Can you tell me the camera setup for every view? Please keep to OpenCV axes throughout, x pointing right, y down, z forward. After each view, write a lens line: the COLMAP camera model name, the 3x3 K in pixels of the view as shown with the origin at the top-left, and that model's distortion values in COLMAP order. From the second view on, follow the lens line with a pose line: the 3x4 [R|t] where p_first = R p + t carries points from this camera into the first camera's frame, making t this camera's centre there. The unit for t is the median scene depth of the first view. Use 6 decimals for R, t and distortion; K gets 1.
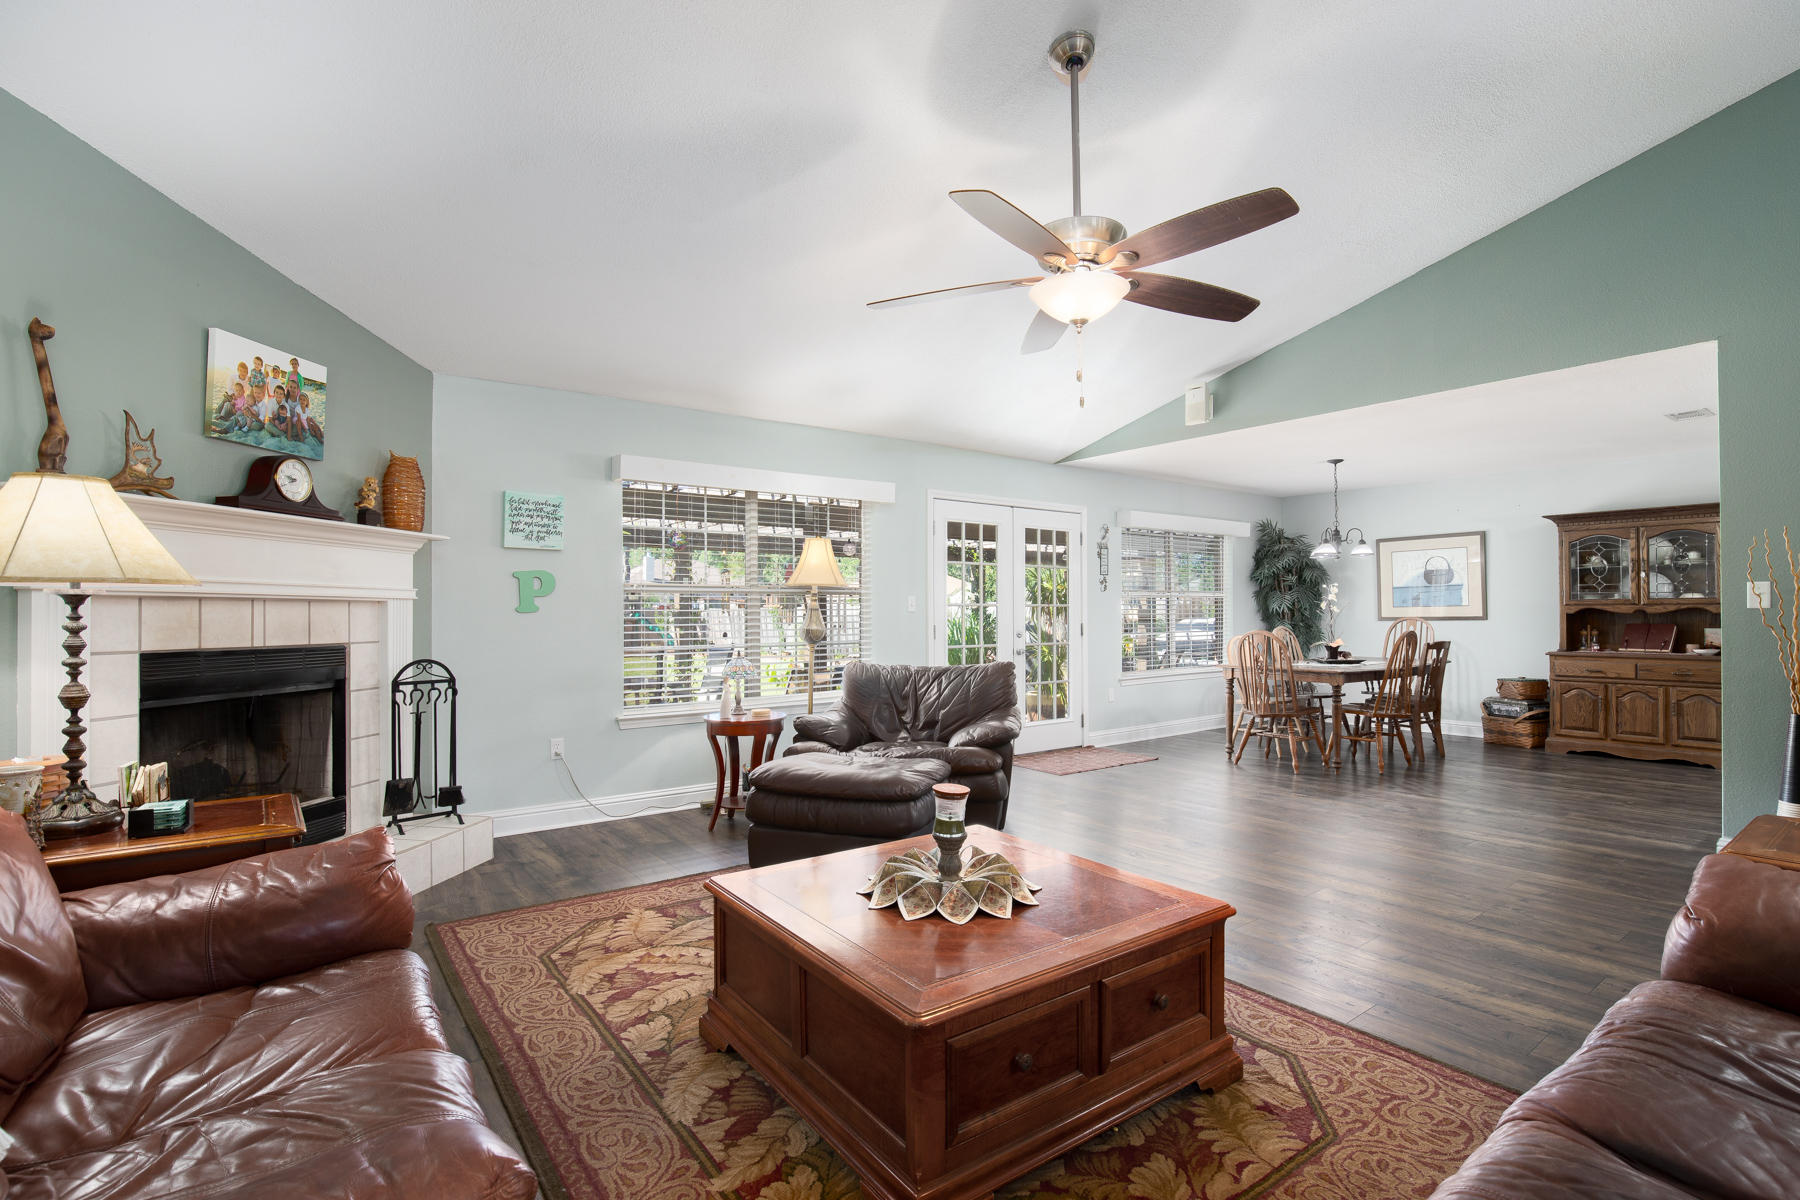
lens RADIAL K [[844.3, 0, 910.5], [0, 844.3, 591.1], [0, 0, 1]] dist [-0.026678, 0.004717]
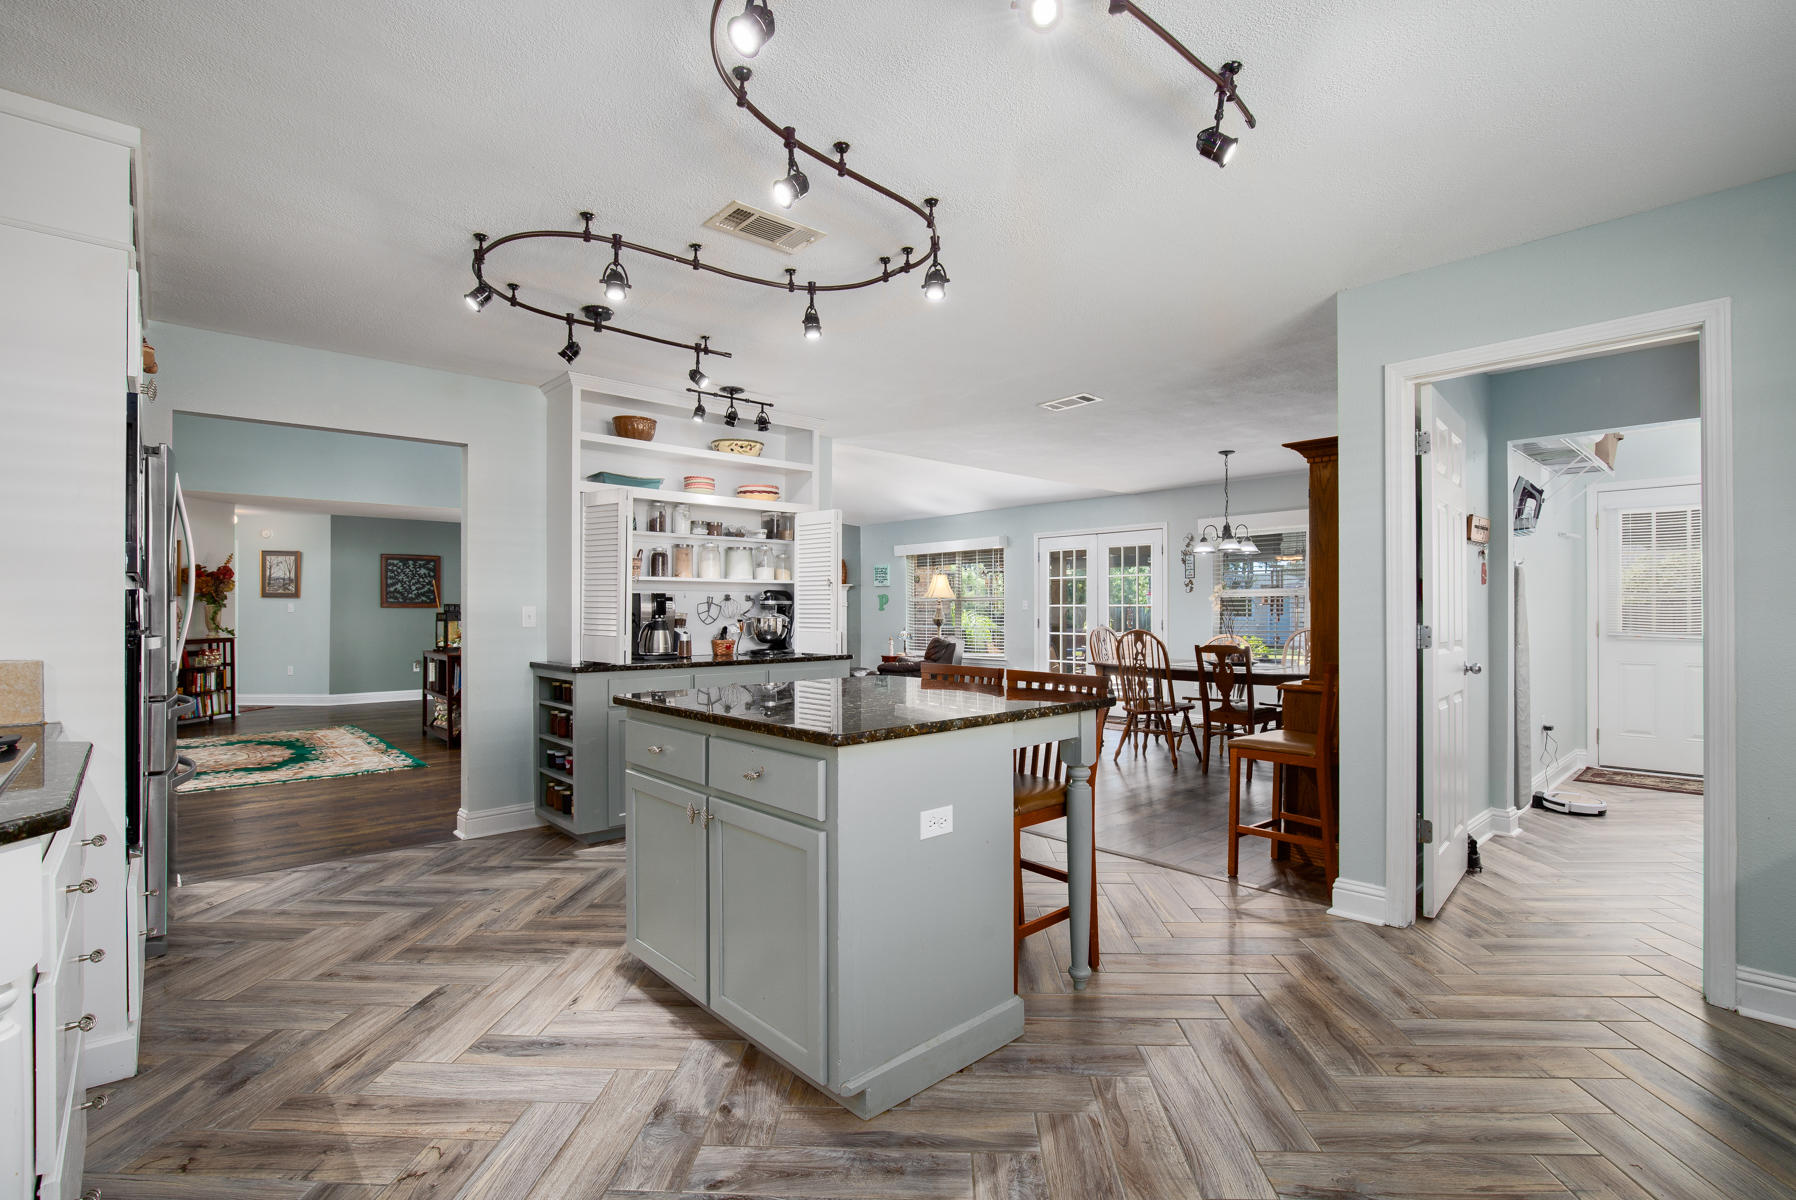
lens RADIAL K [[832.0, 0, 904.3], [0, 832.0, 608.5], [0, 0, 1]] dist [-0.003587, 0.000748]
pose [[0.097358, -0.000625, -0.995249, 2.869443], [0.026313, 0.999652, 0.001946, 0.022028], [0.994902, -0.026377, 0.097341, 1.088018]]
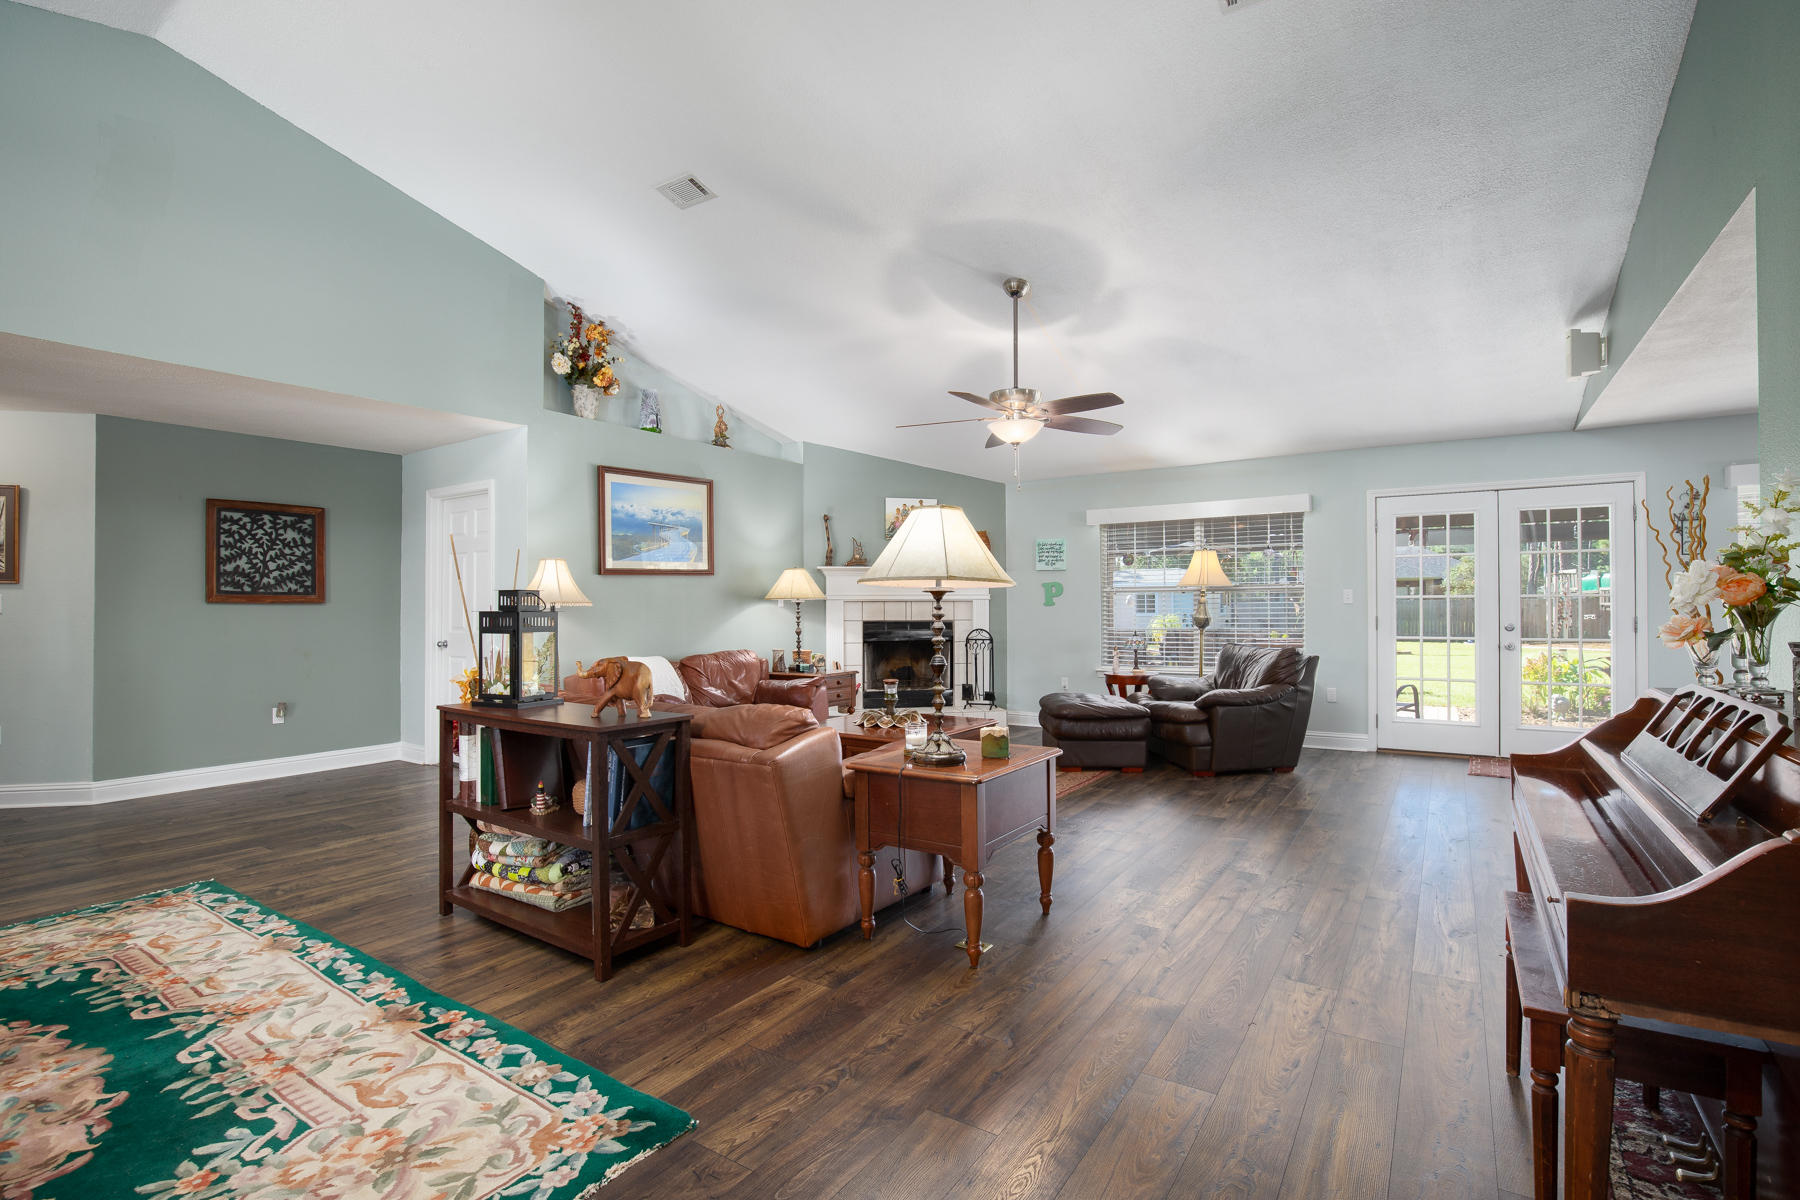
lens RADIAL K [[844.3, 0, 910.0], [0, 844.3, 595.2], [0, 0, 1]] dist [-0.026678, 0.004717]
pose [[0.336573, -0.012174, -0.941579, 1.510013], [0.027641, 0.999613, -0.003044, -0.000267], [0.941252, -0.025002, 0.336780, 0.155937]]
